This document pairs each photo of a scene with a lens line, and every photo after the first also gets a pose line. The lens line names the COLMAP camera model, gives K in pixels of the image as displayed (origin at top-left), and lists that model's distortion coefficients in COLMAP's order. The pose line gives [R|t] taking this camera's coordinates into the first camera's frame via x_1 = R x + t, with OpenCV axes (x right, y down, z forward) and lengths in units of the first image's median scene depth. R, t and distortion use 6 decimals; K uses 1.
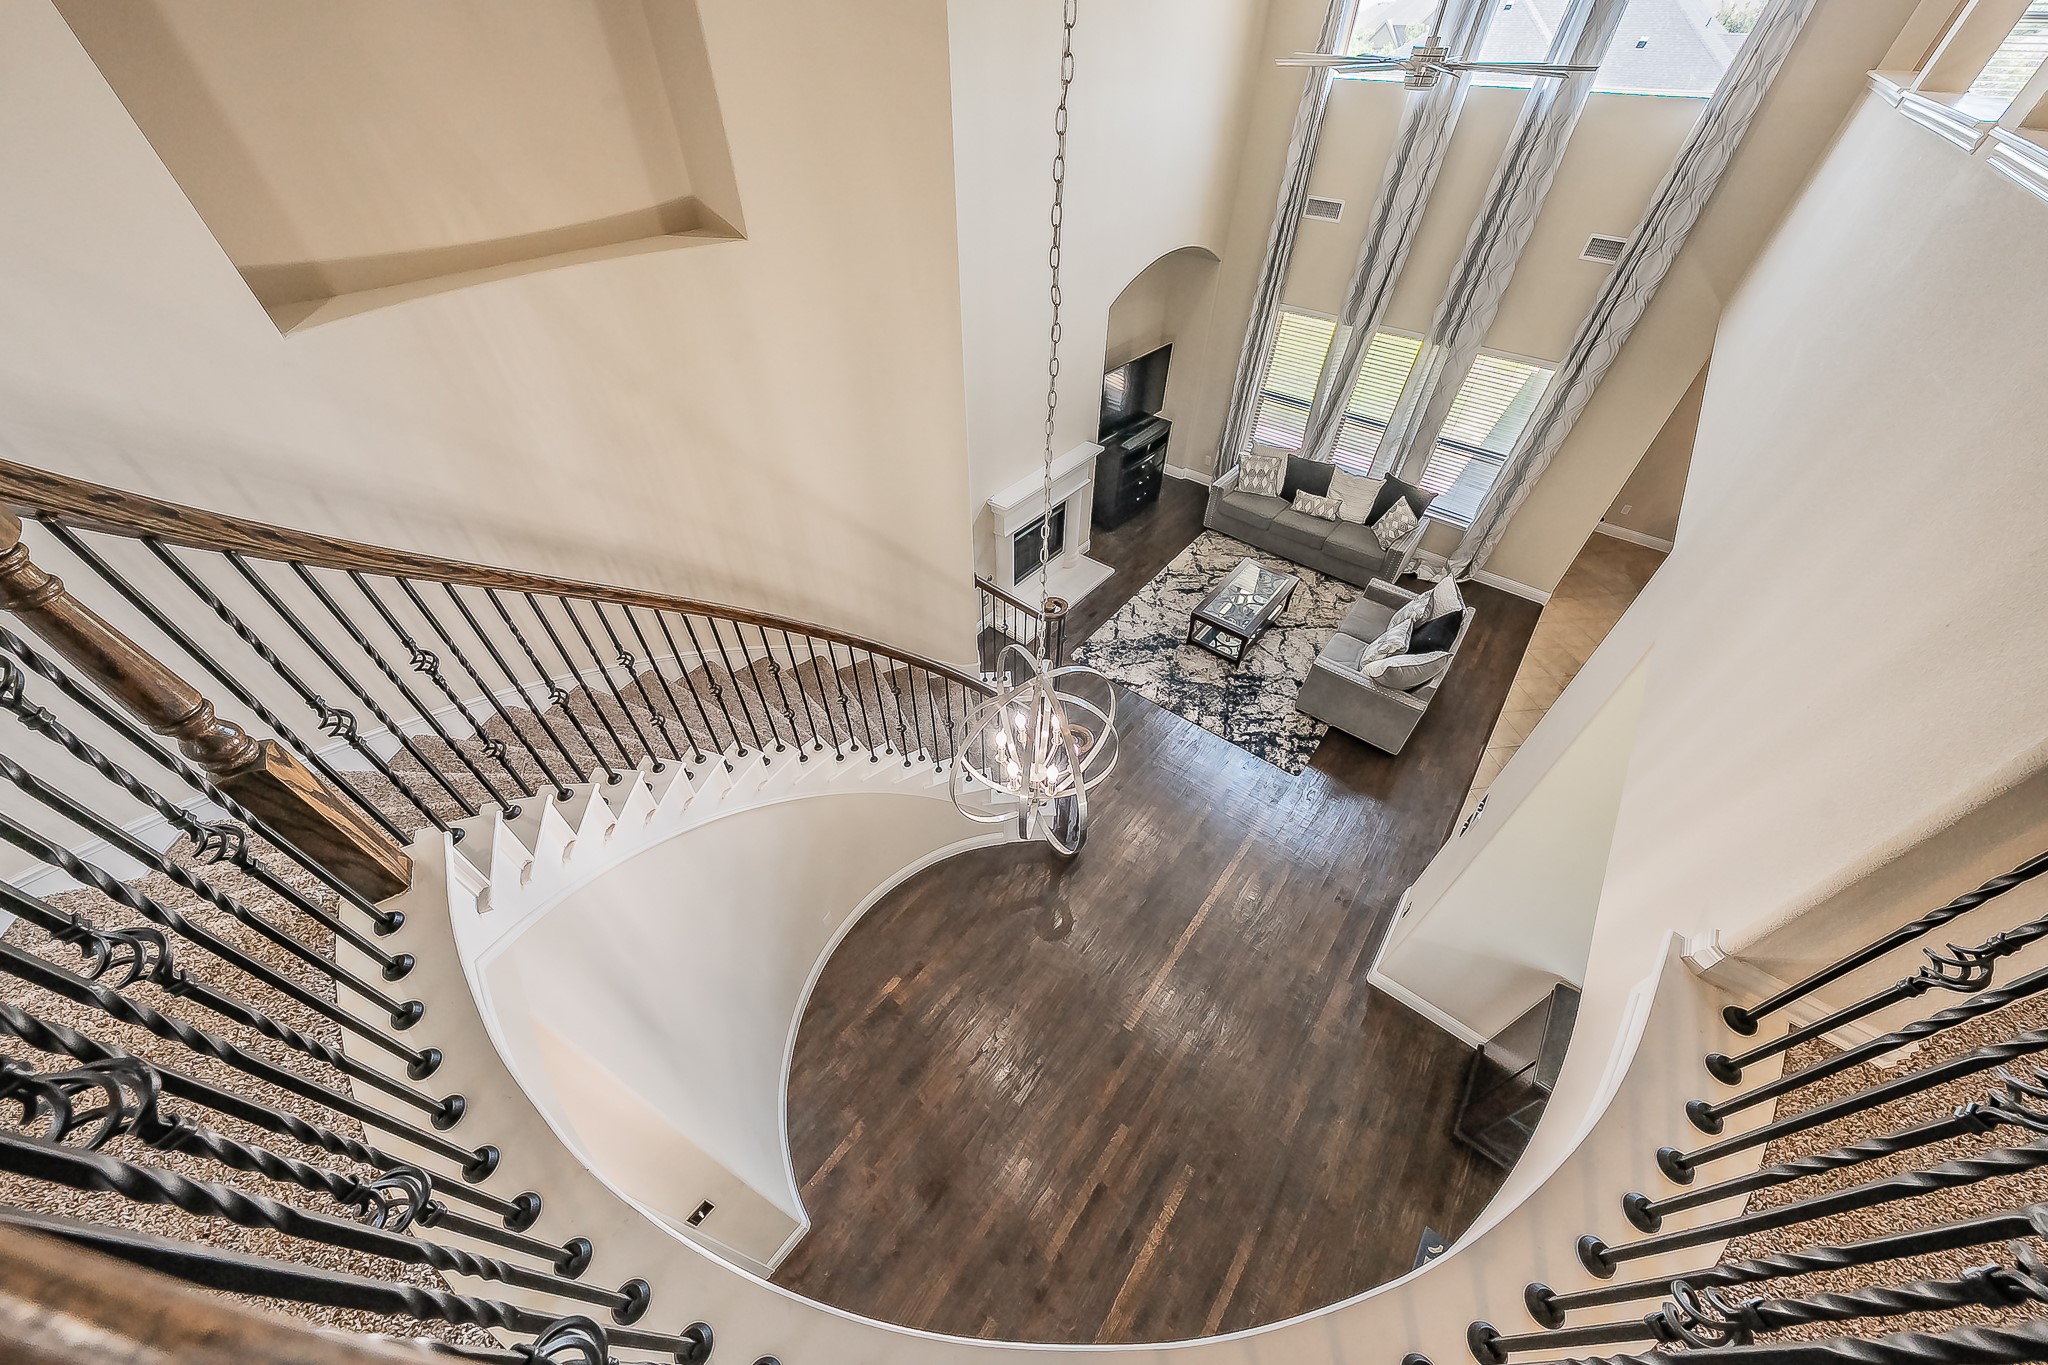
lens RADIAL K [[668.0, 0, 1024.0], [0, 668.0, 682.5], [0, 0, 1]] dist [-0.000199, -0.000036]
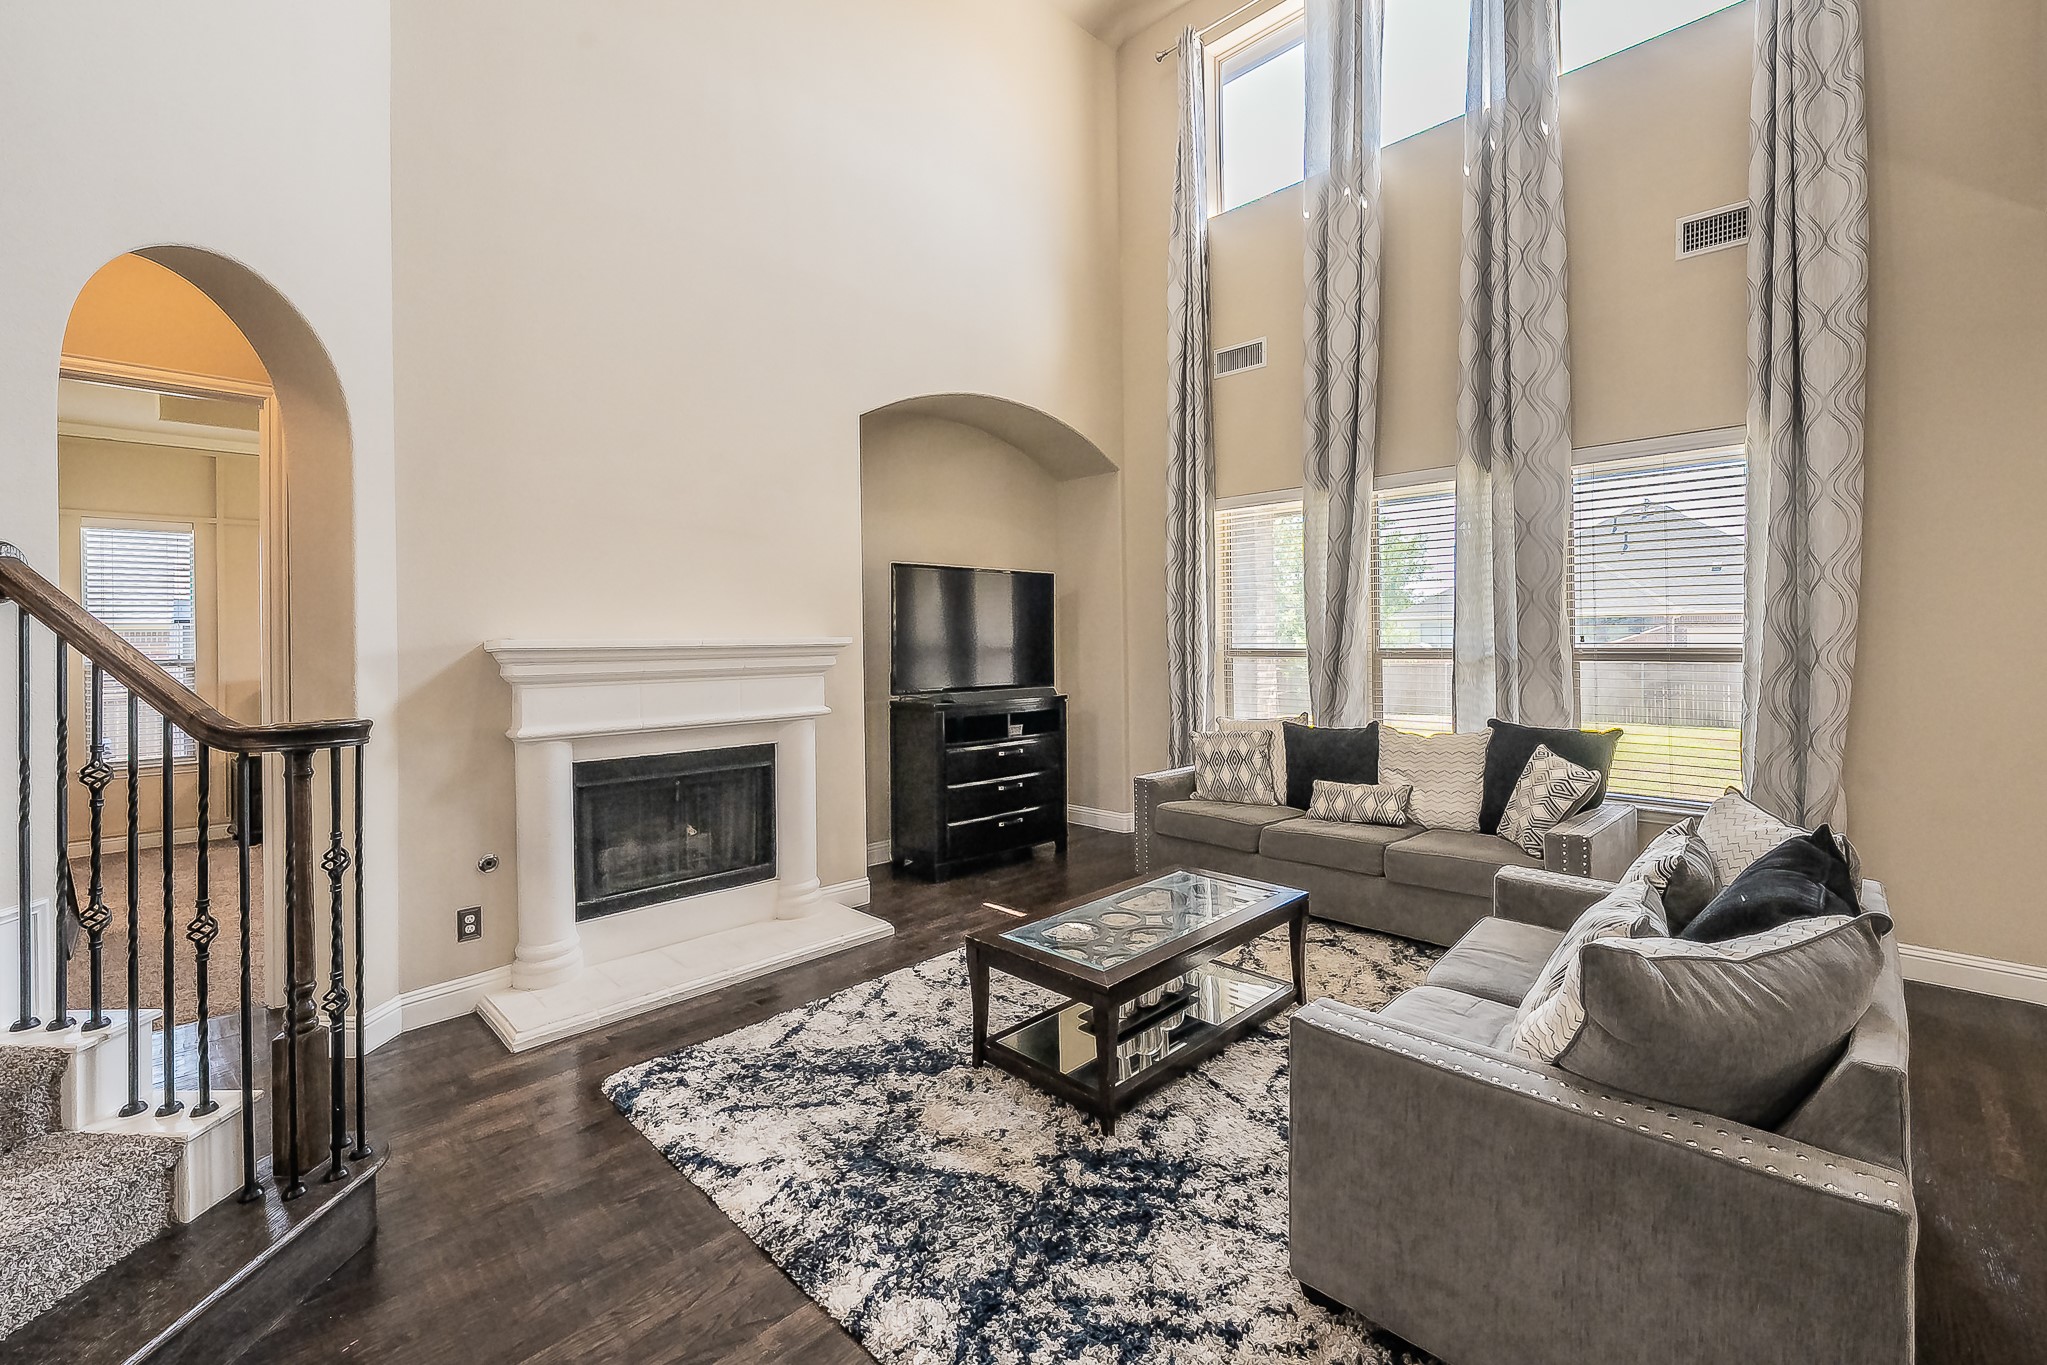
lens RADIAL K [[847.3, 0, 1027.2], [0, 847.3, 657.2], [0, 0, 1]] dist [-0.001263, -0.000044]
pose [[0.994620, -0.014593, -0.102561, 0.323129], [-0.060357, 0.722999, -0.688208, 0.082947], [0.084195, 0.690695, 0.718228, 0.591177]]
